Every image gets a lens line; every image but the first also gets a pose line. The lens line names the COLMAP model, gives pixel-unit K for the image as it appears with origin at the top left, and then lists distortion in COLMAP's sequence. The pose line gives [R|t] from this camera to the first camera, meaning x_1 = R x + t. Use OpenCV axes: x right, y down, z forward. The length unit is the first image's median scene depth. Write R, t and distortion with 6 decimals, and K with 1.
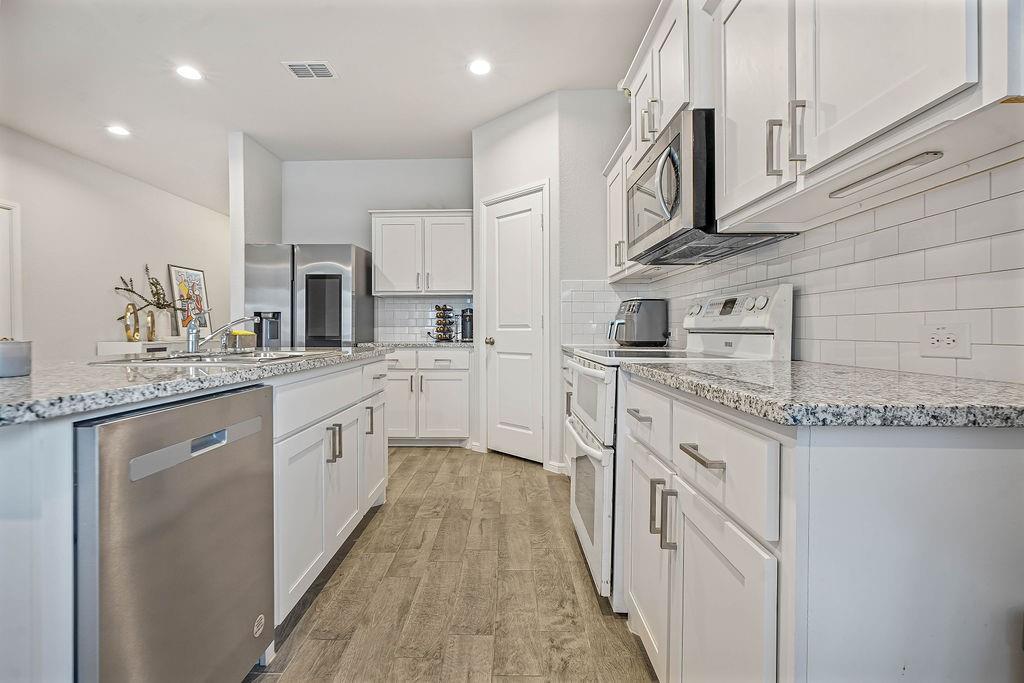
lens RADIAL K [[461.9, 0, 500.3], [0, 461.9, 335.4], [0, 0, 1]] dist [-0.008004, 0.003403]
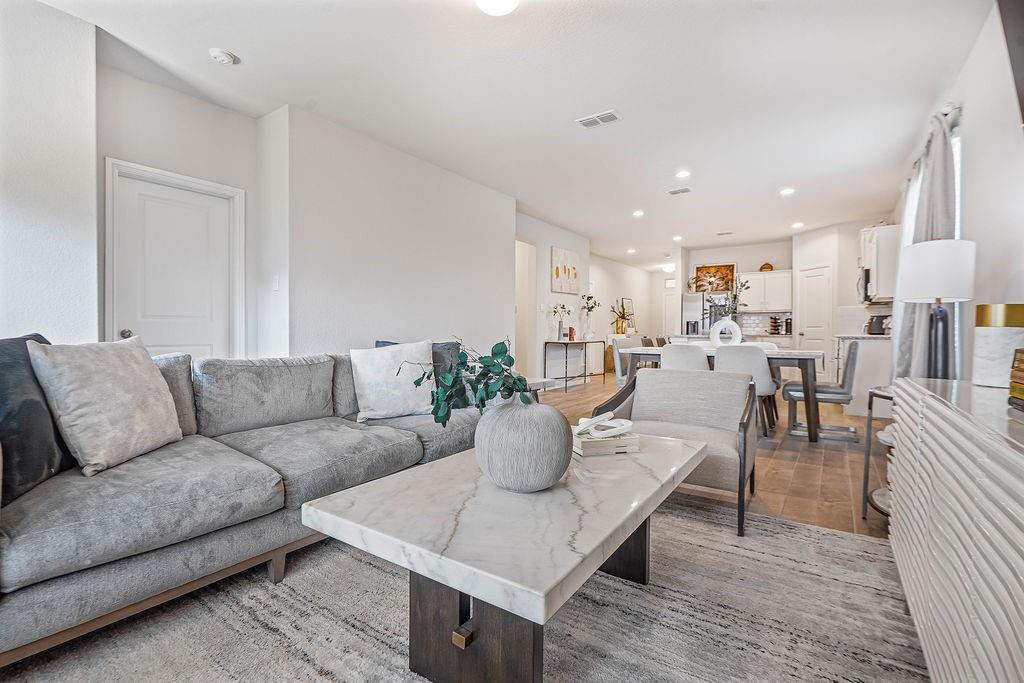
lens RADIAL K [[461.9, 0, 507.8], [0, 461.9, 331.1], [0, 0, 1]] dist [-0.008004, 0.003403]
pose [[0.826648, 0.005280, -0.562695, 0.059462], [-0.011489, 0.999906, -0.007495, 0.033896], [0.562602, 0.012661, 0.826631, -1.694527]]
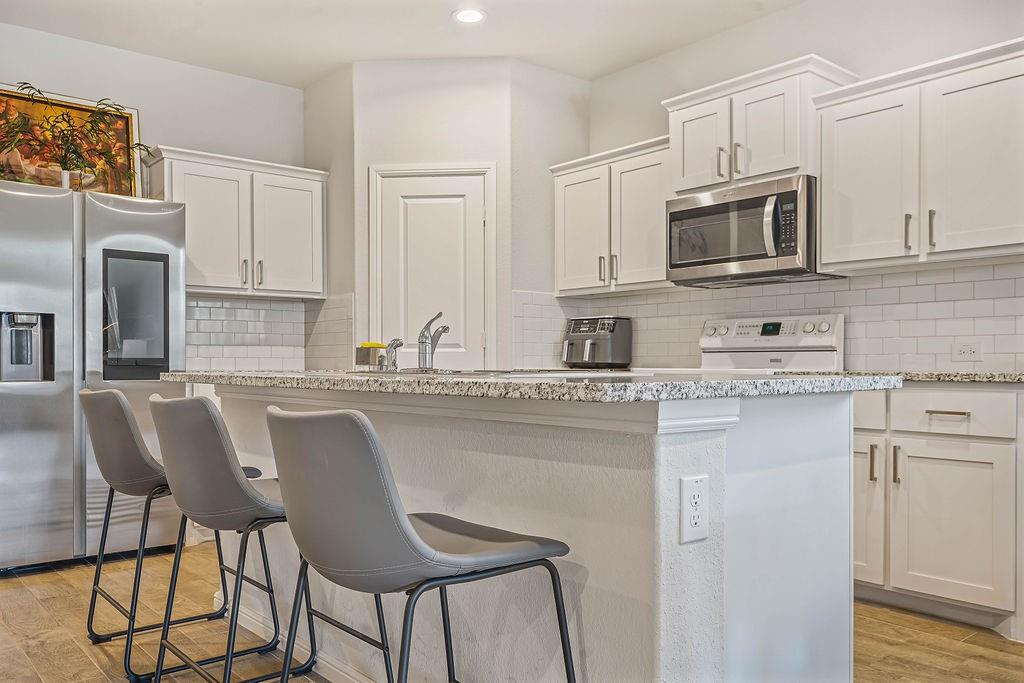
lens RADIAL K [[804.6, 0, 497.3], [0, 804.6, 371.0], [0, 0, 1]] dist [-0.007438, -0.003277]
pose [[0.756595, -0.006793, 0.653849, -0.776175], [0.007921, 0.999968, 0.001223, 0.020773], [-0.653836, 0.004254, 0.756624, -0.058575]]
